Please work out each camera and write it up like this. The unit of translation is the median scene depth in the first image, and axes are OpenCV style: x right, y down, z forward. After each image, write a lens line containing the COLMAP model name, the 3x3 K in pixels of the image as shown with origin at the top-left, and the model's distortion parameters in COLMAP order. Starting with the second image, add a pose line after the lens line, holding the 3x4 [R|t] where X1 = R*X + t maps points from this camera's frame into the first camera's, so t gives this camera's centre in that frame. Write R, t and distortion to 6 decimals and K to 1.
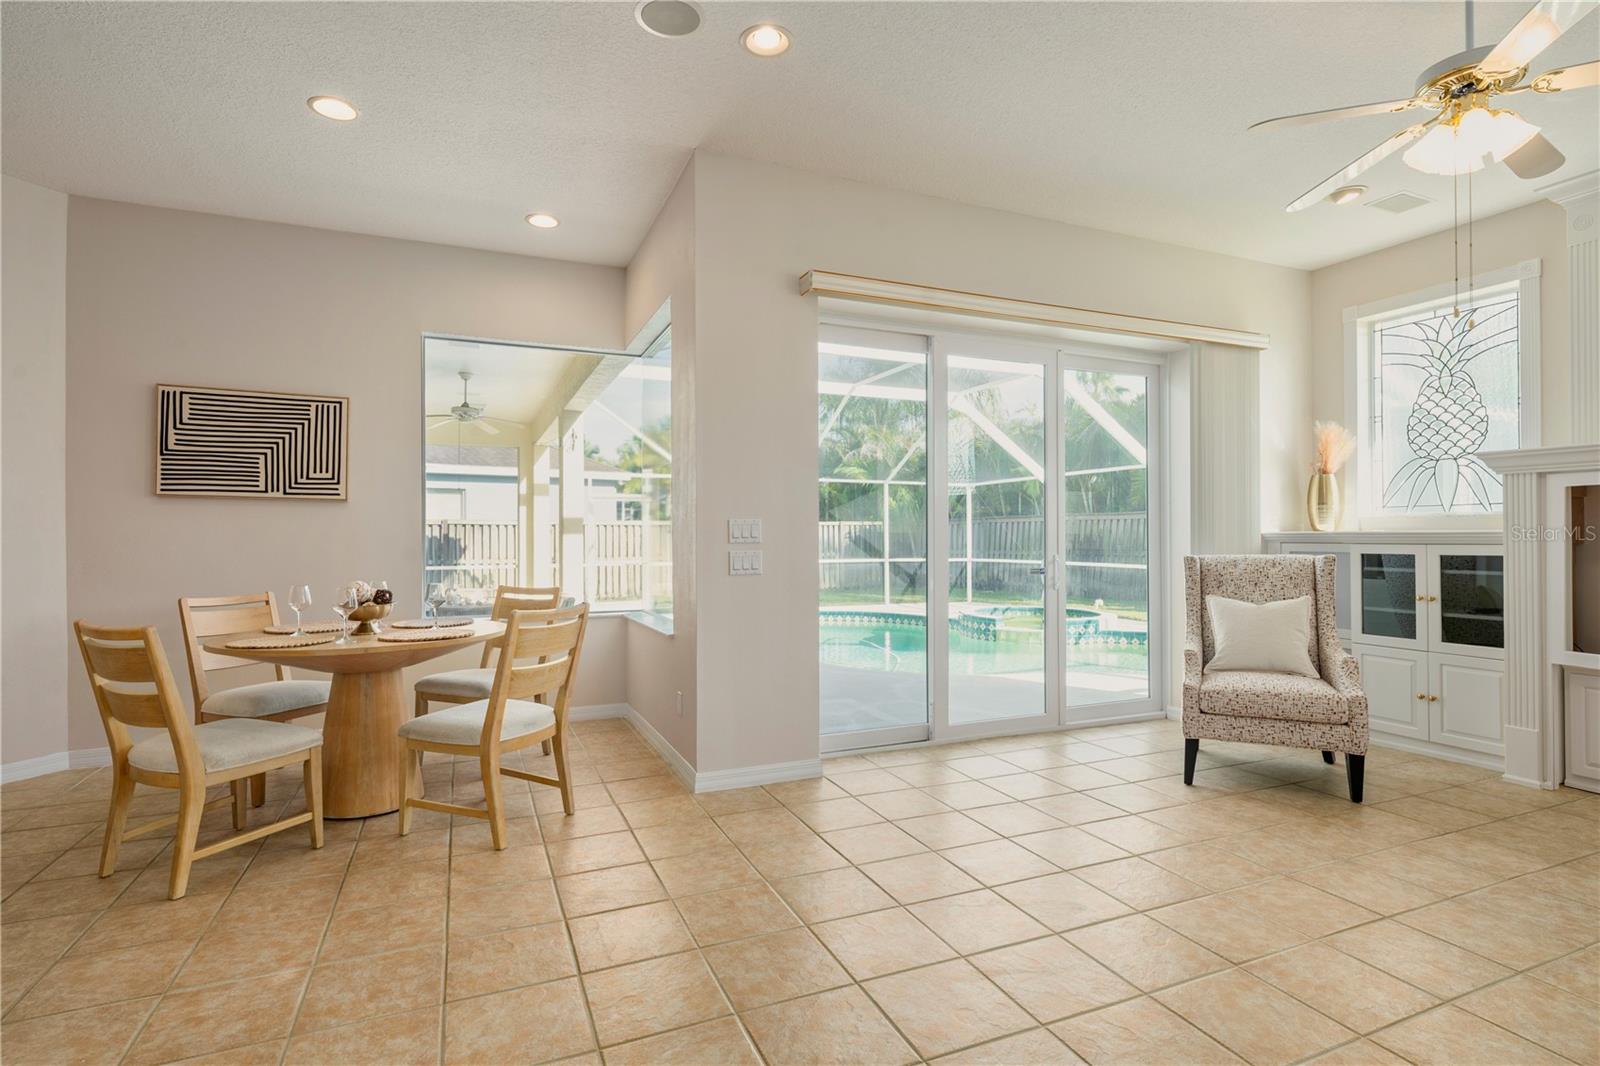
lens RADIAL K [[786.6, 0, 801.0], [0, 786.6, 532.0], [0, 0, 1]] dist [-0.000156, -0.000280]
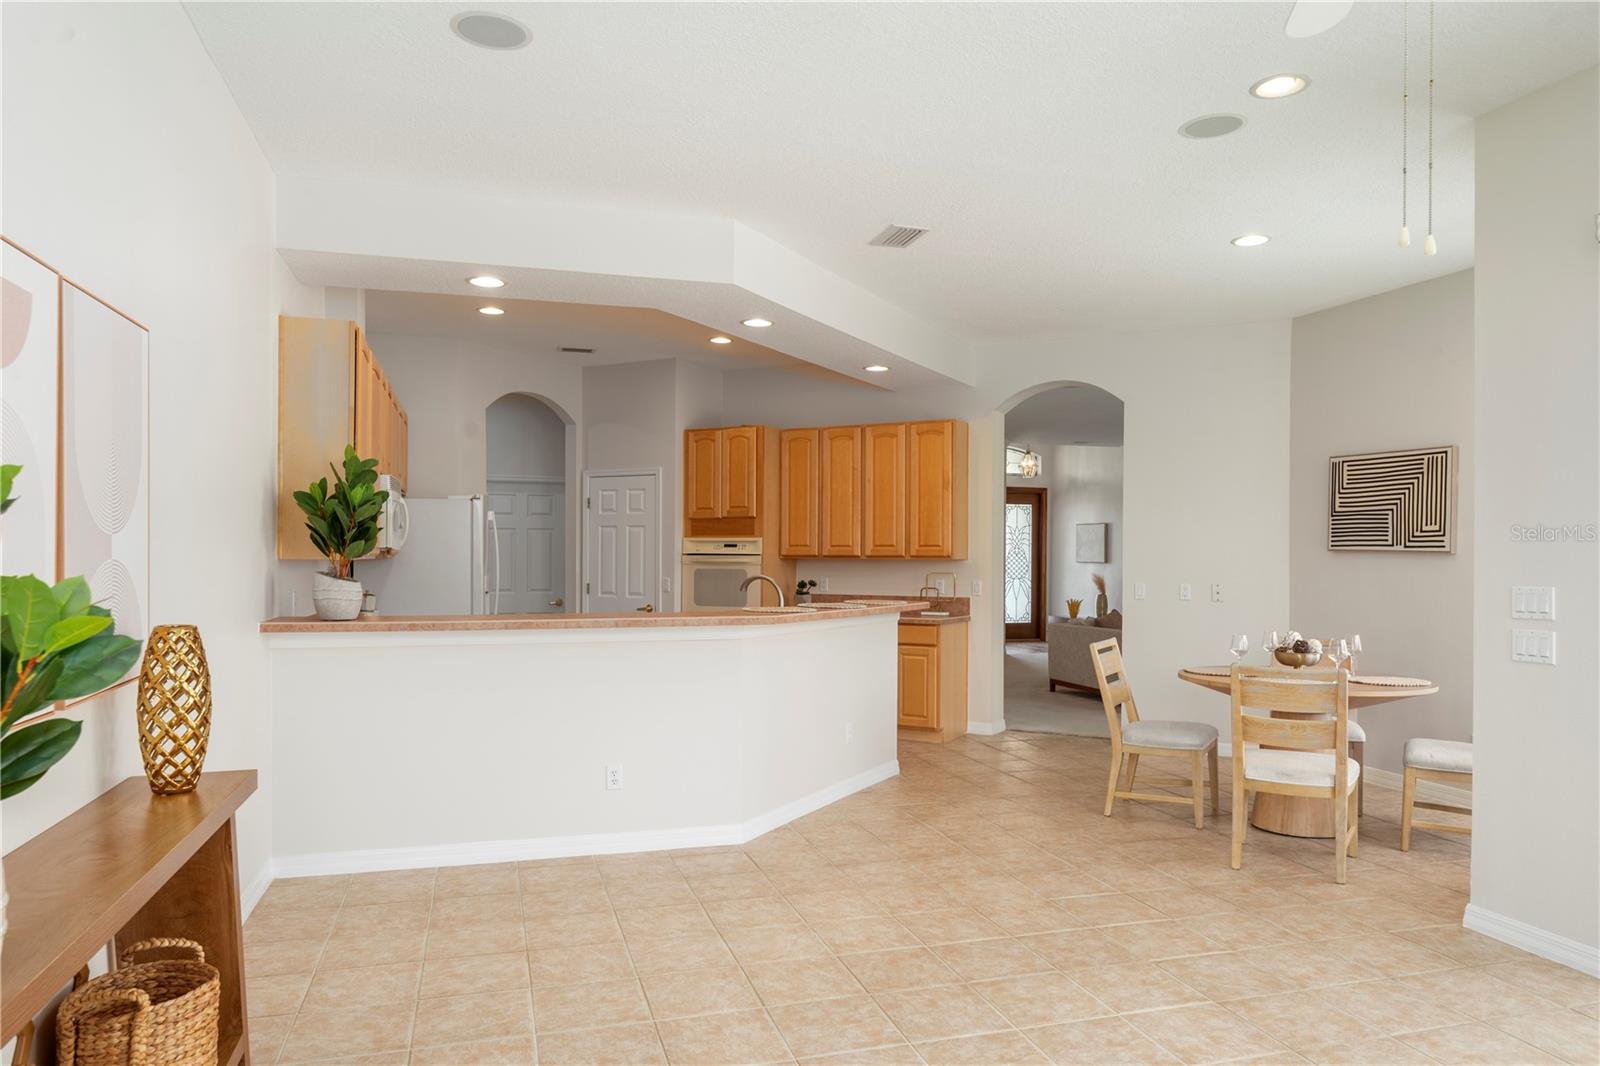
lens RADIAL K [[1074.4, 0, 804.3], [0, 1074.4, 556.5], [0, 0, 1]] dist [0.009566, 0.000831]
pose [[-0.112455, 0.003320, -0.993651, 0.885788], [-0.002209, 0.999991, 0.003591, -0.041210], [0.993654, 0.002599, -0.112446, 0.388269]]
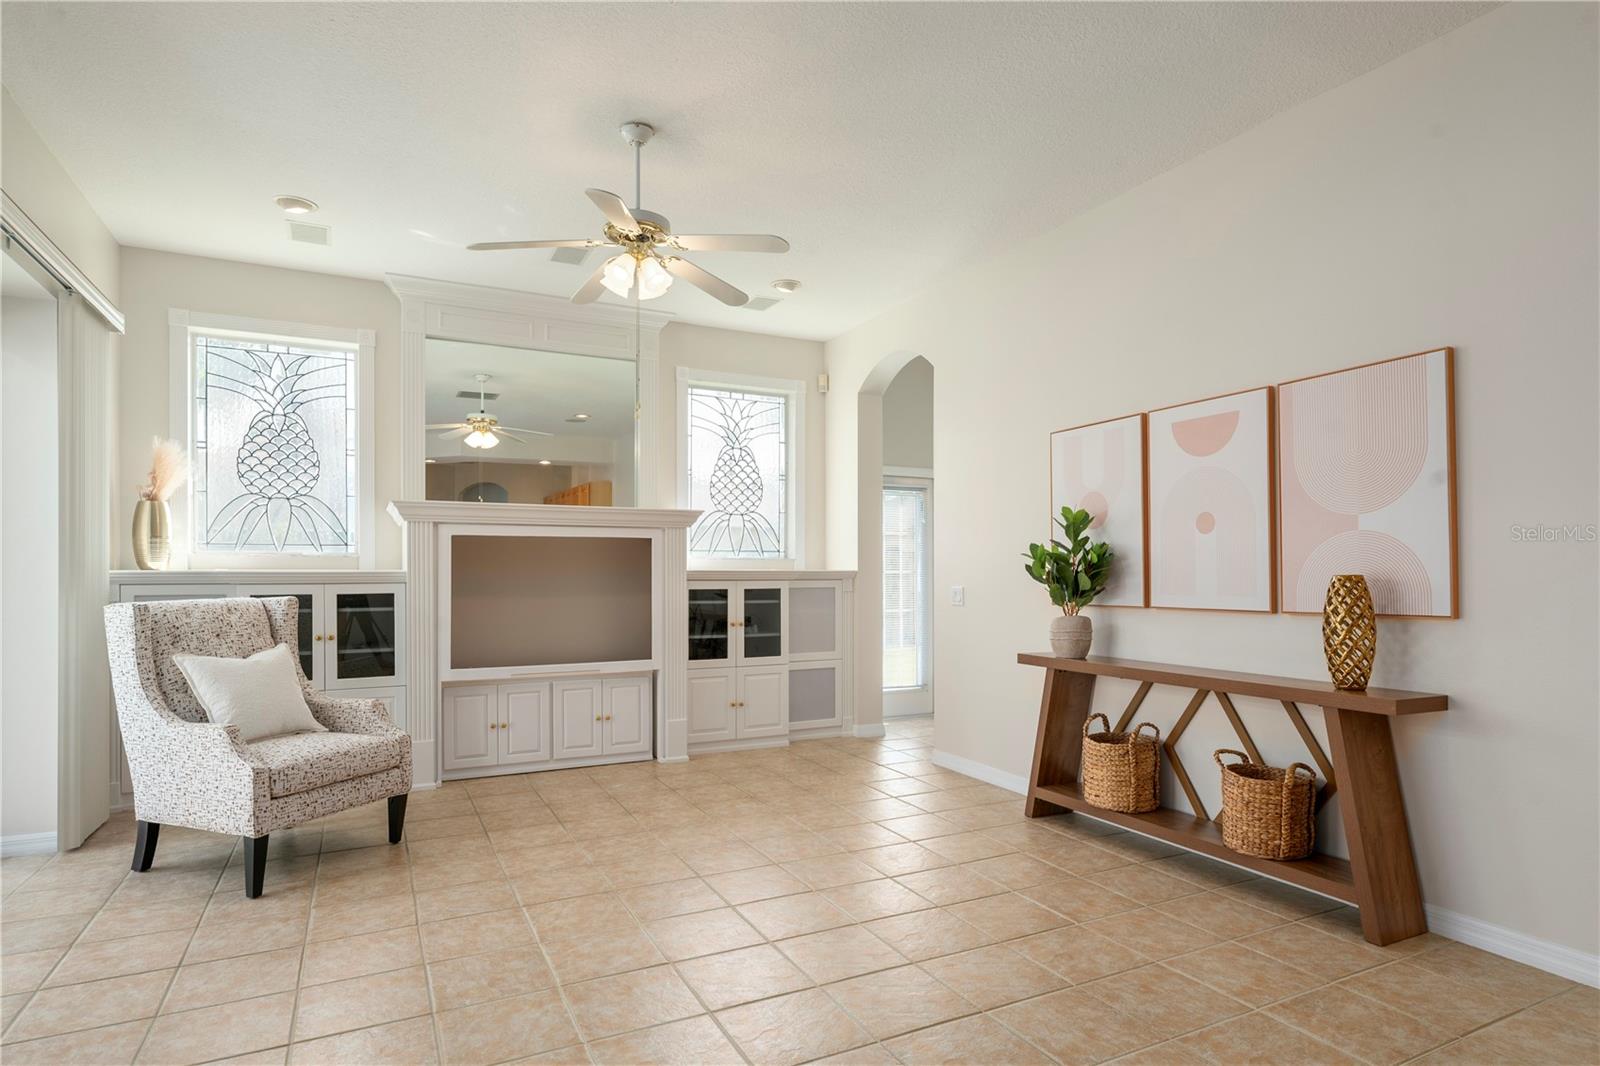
lens RADIAL K [[867.6, 0, 803.5], [0, 867.6, 570.2], [0, 0, 1]] dist [-0.001979, -0.000350]
pose [[-0.065462, 0.004982, 0.997843, -0.350003], [-0.004283, 0.999977, -0.005273, 0.001261], [-0.997846, -0.004619, -0.065439, 0.459115]]
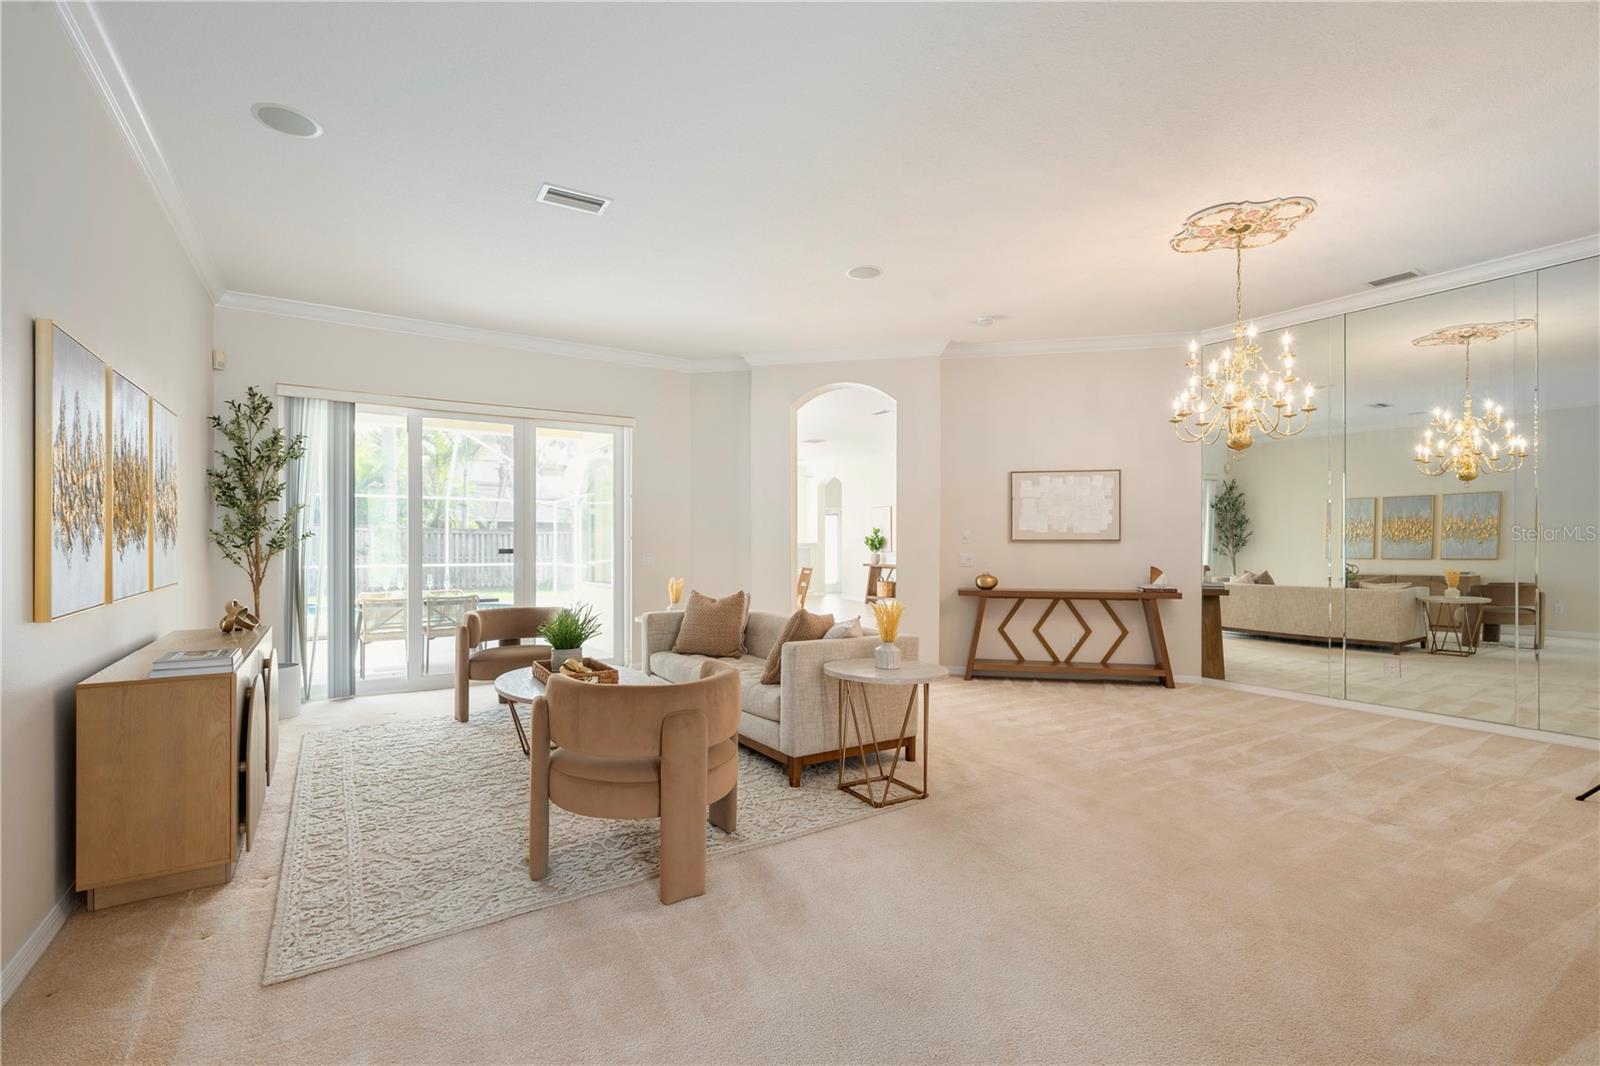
lens RADIAL K [[685.8, 0, 799.7], [0, 685.8, 542.0], [0, 0, 1]] dist [-0.003771, -0.000493]
pose [[-0.153684, 0.003035, 0.988115, -2.528154], [-0.004461, 0.999983, -0.003765, 0.004688], [-0.988110, -0.004987, -0.153668, 0.942176]]
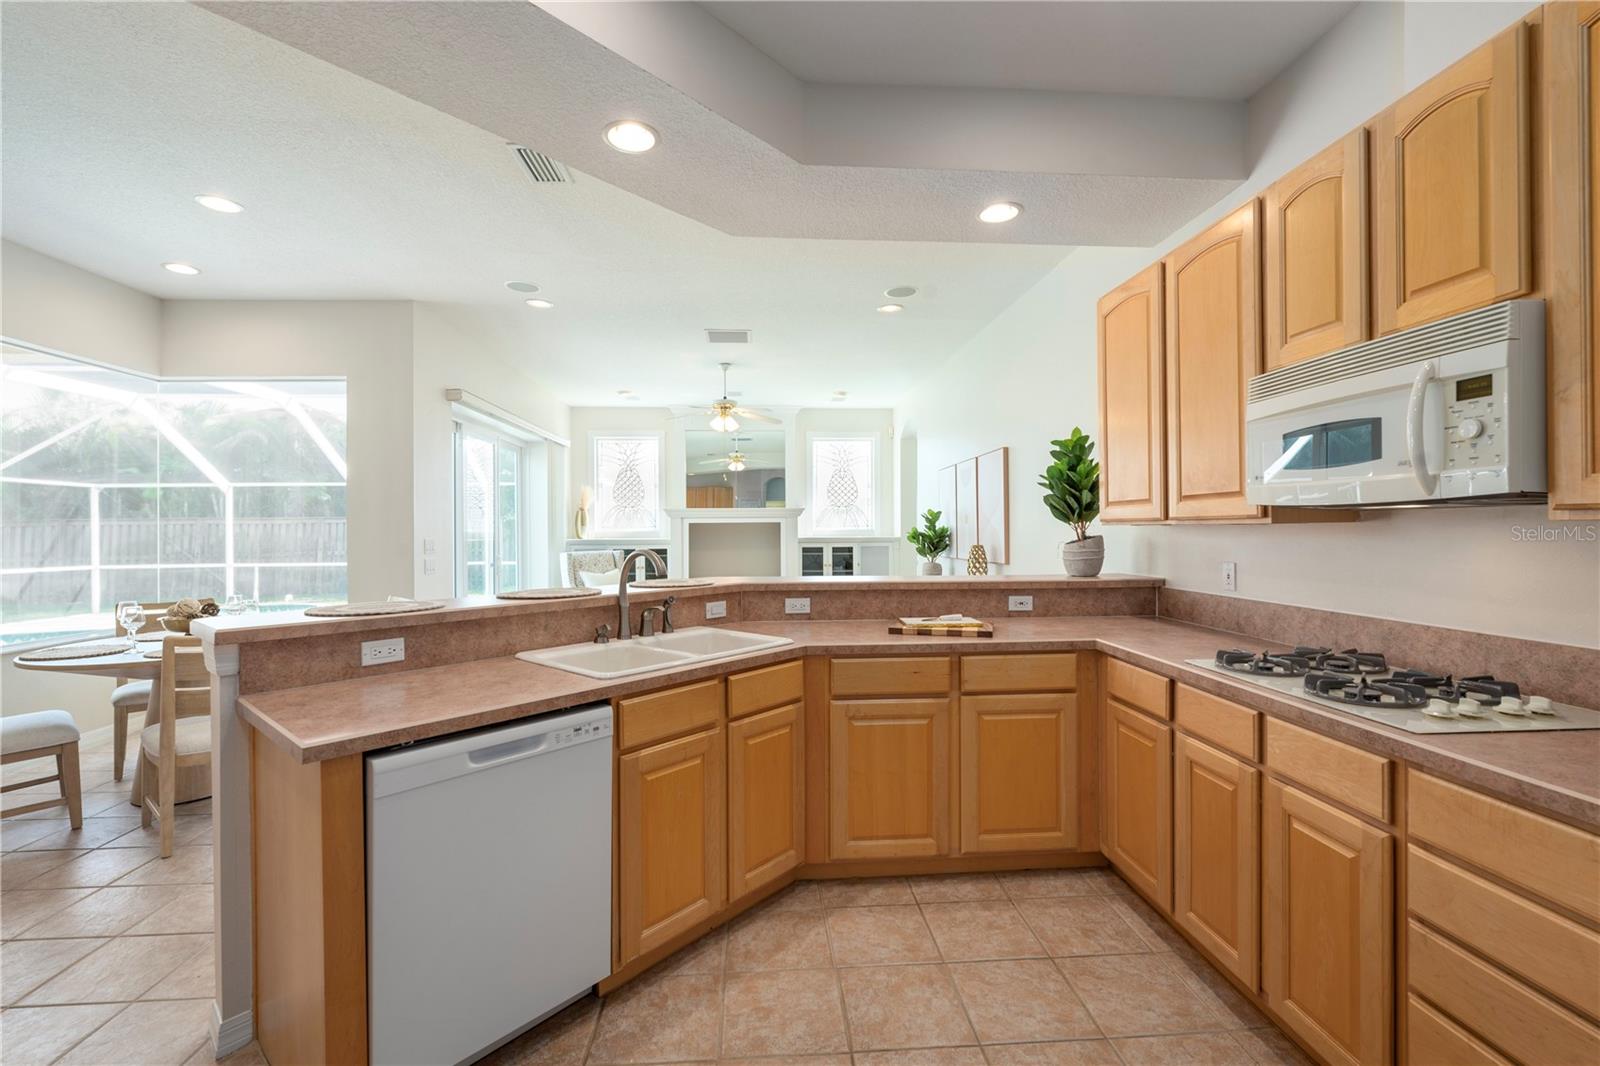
lens RADIAL K [[685.8, 0, 797.2], [0, 685.8, 530.2], [0, 0, 1]] dist [-0.003771, -0.000493]
pose [[0.335852, -0.001331, 0.941914, -0.992260], [0.000611, 0.999999, 0.001195, -0.030332], [-0.941915, 0.000174, 0.335853, -0.142608]]
